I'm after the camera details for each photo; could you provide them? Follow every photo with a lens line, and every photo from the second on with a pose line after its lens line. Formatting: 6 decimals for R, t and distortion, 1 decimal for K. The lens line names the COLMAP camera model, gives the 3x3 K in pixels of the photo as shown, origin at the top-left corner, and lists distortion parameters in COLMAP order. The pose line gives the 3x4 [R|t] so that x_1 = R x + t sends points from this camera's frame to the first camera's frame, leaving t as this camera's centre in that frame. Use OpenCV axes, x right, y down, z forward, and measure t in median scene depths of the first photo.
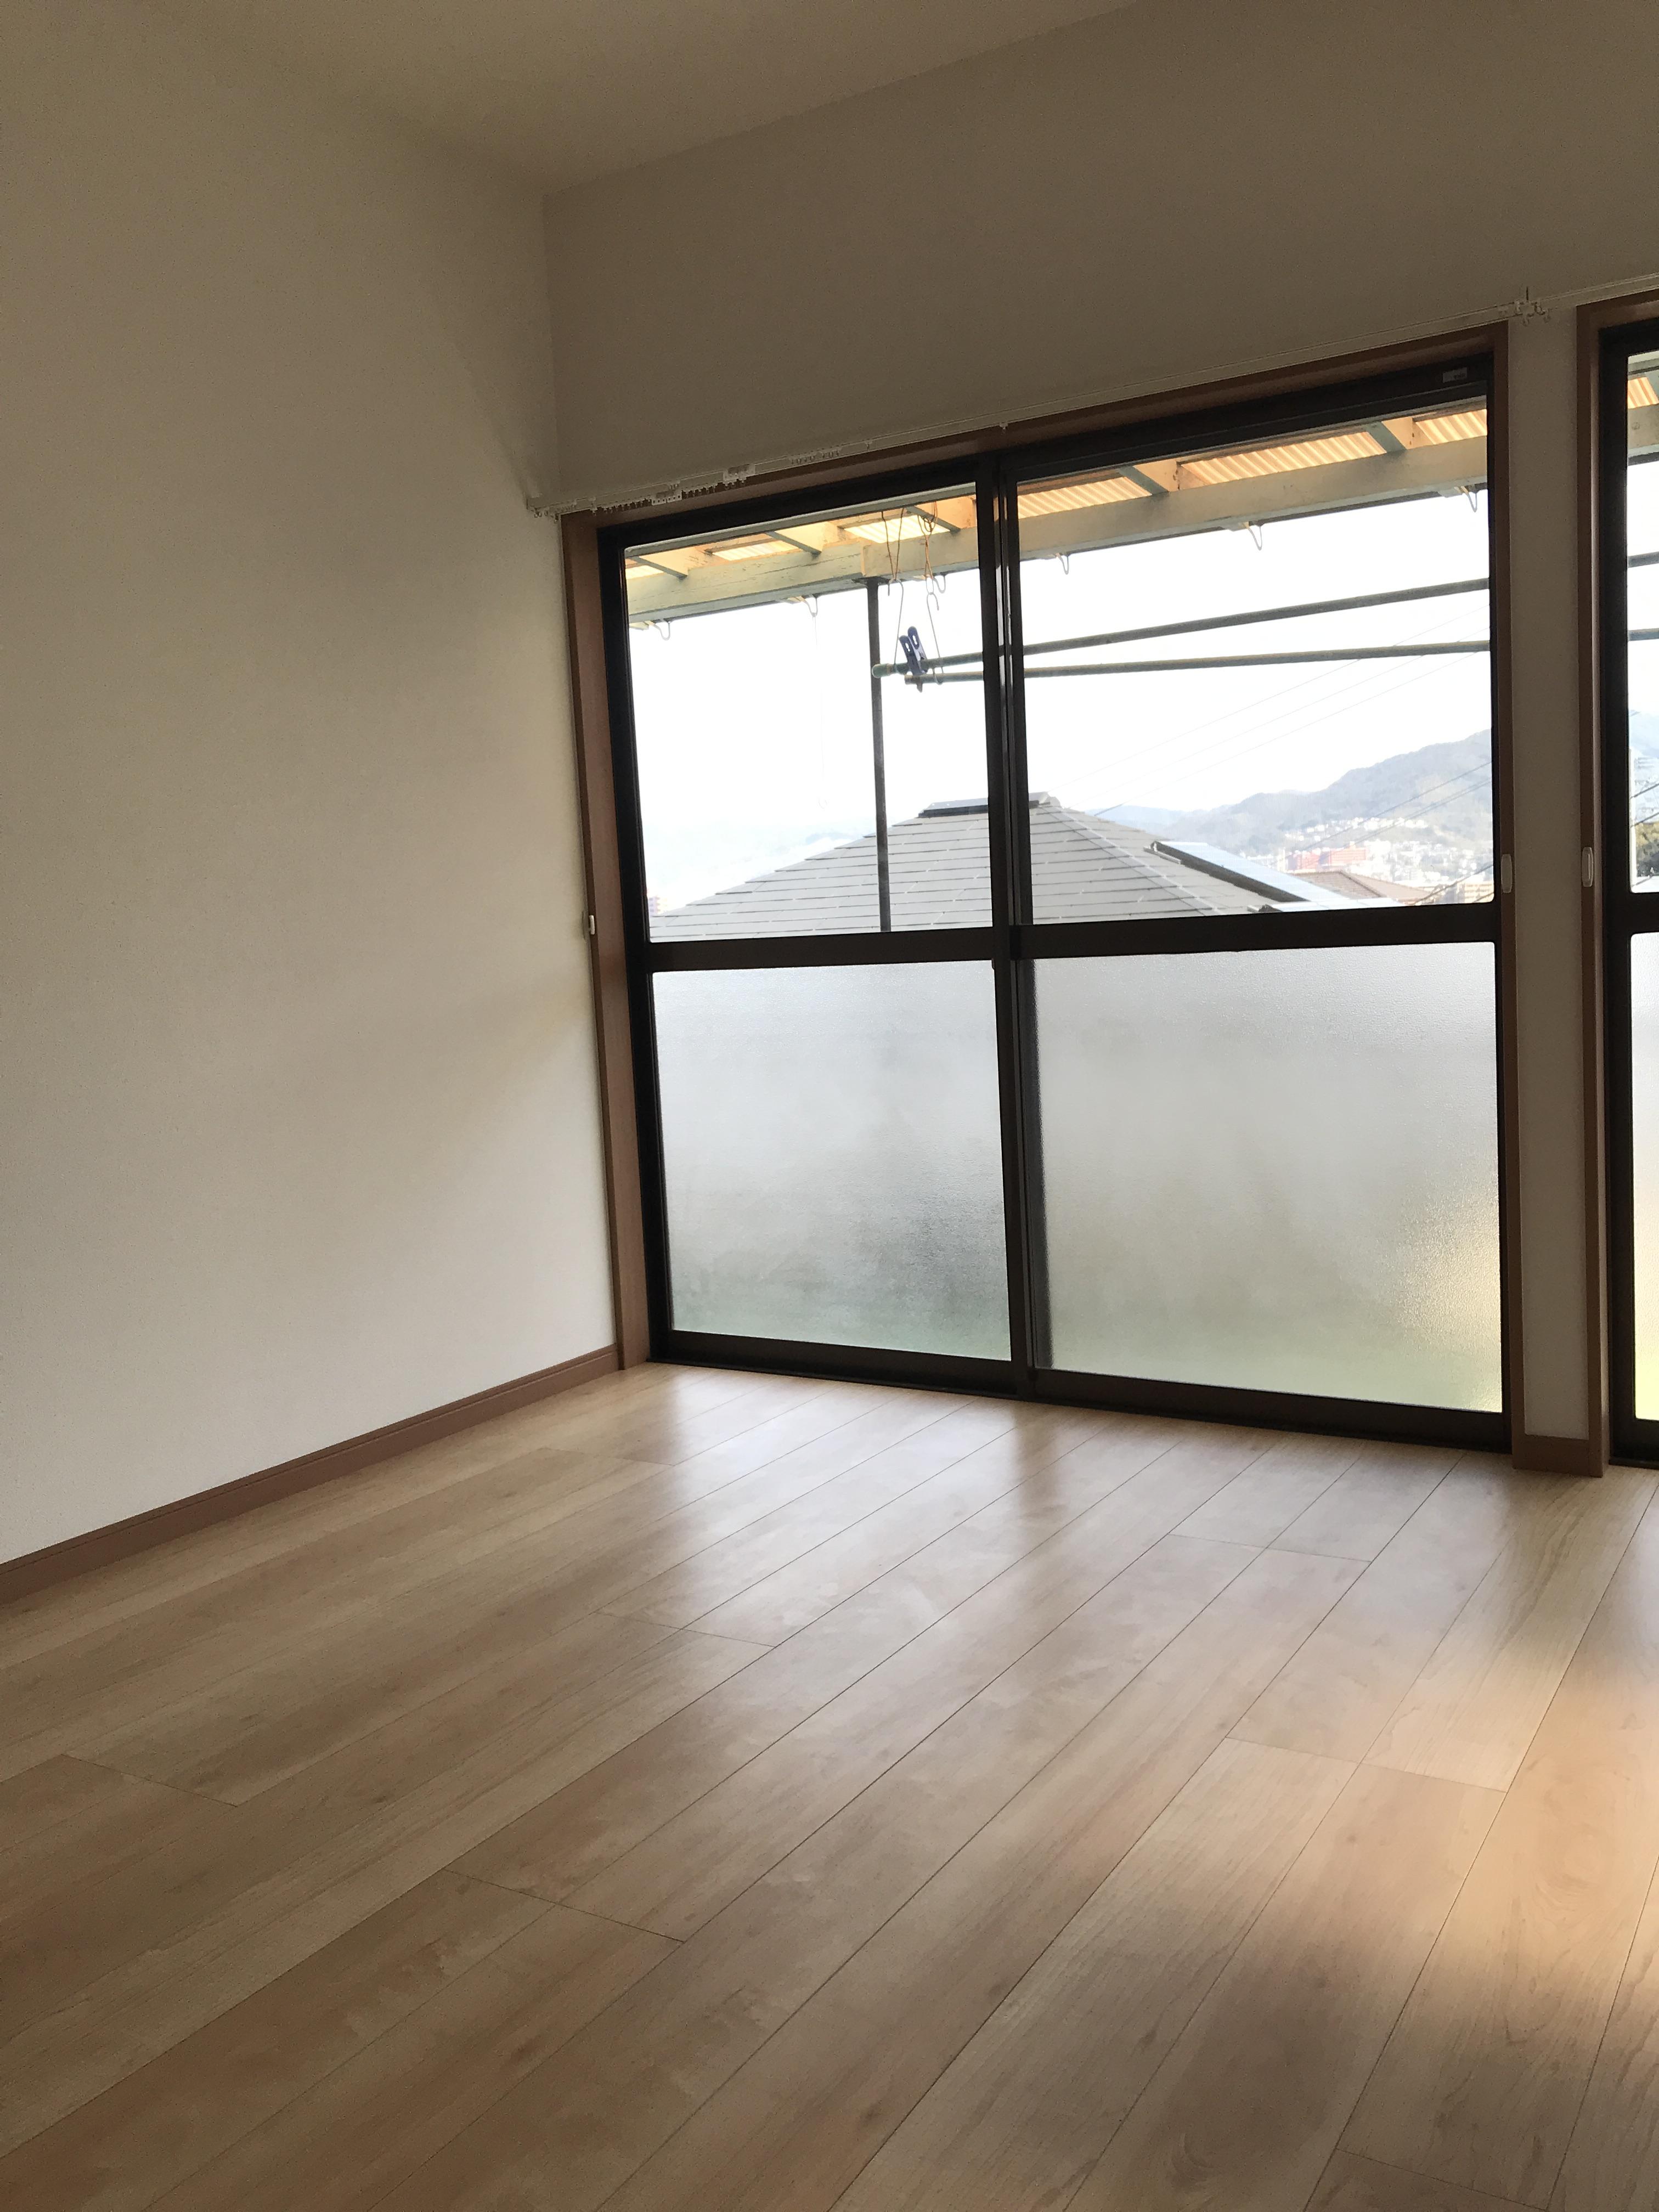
lens RADIAL K [[1796.7, 0, 829.5], [0, 1796.7, 1106.0], [0, 0, 1]] dist [-0.003382, -0.011062]
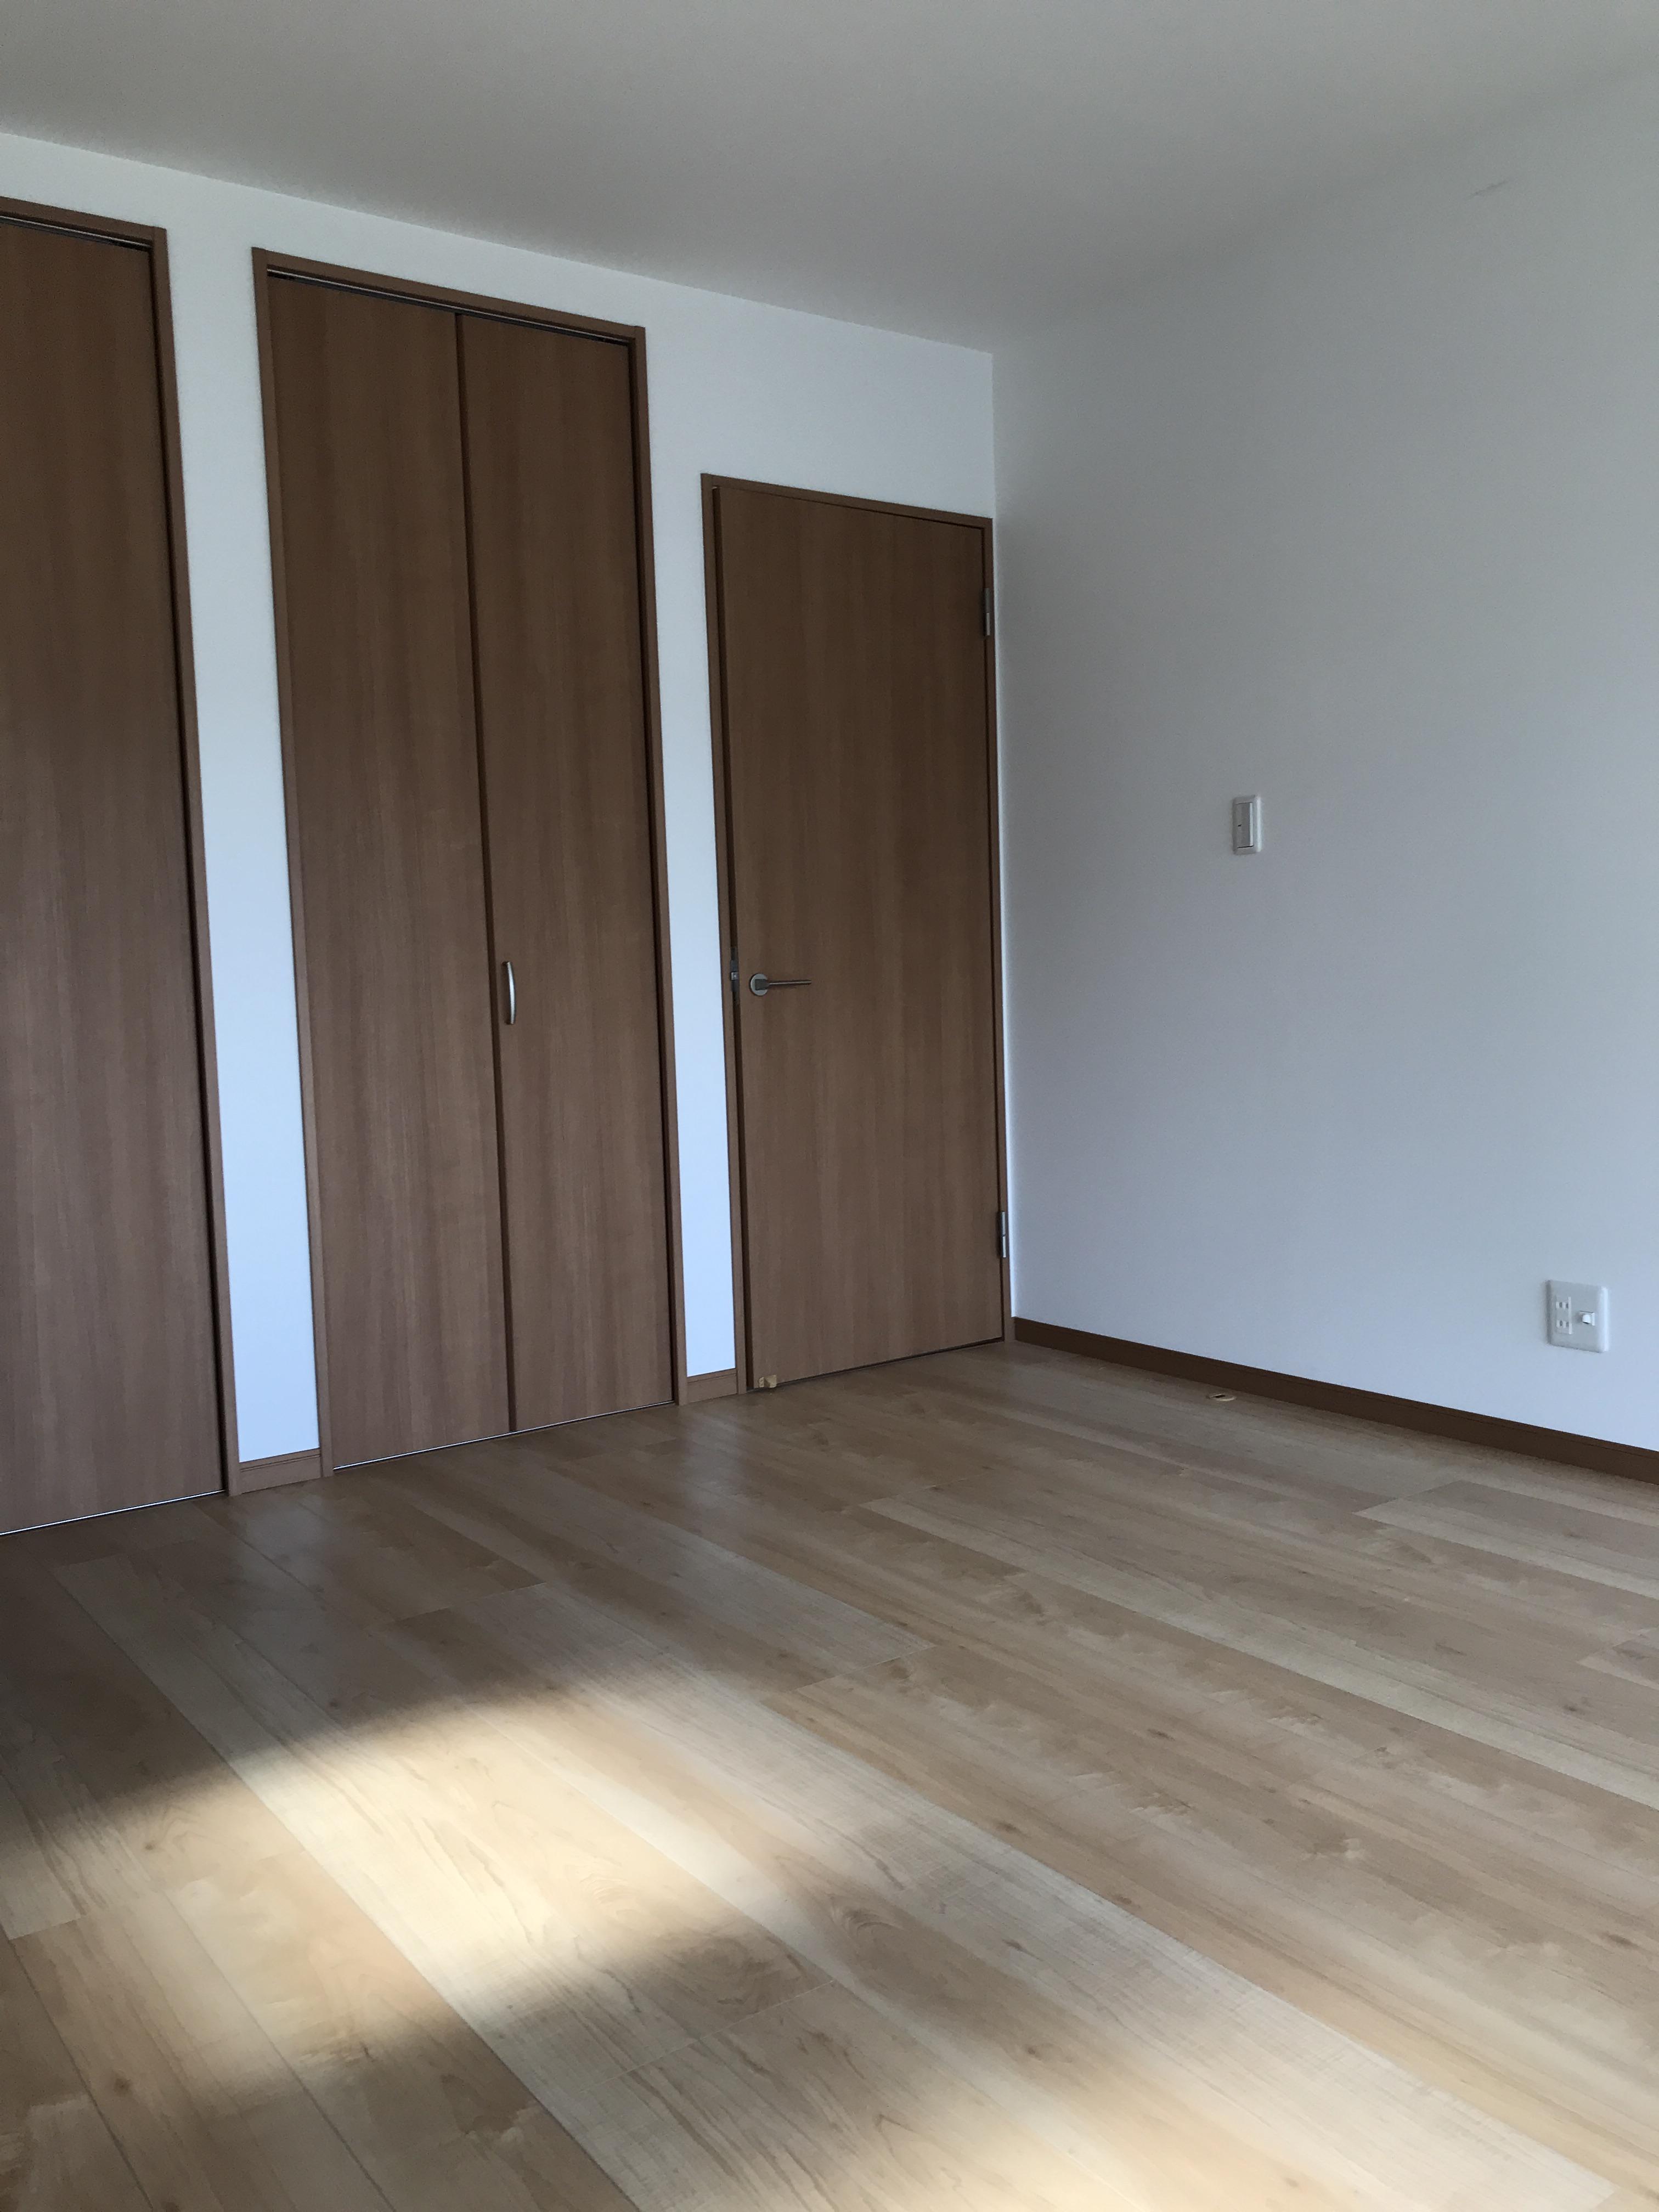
lens RADIAL K [[1796.7, 0, 829.5], [0, 1796.7, 1106.0], [0, 0, 1]] dist [-0.003382, -0.011062]
pose [[-0.378814, 0.139566, -0.914889, 1.110932], [-0.043291, 0.984809, 0.168157, -0.195708], [0.924460, 0.103307, -0.367018, 1.144510]]
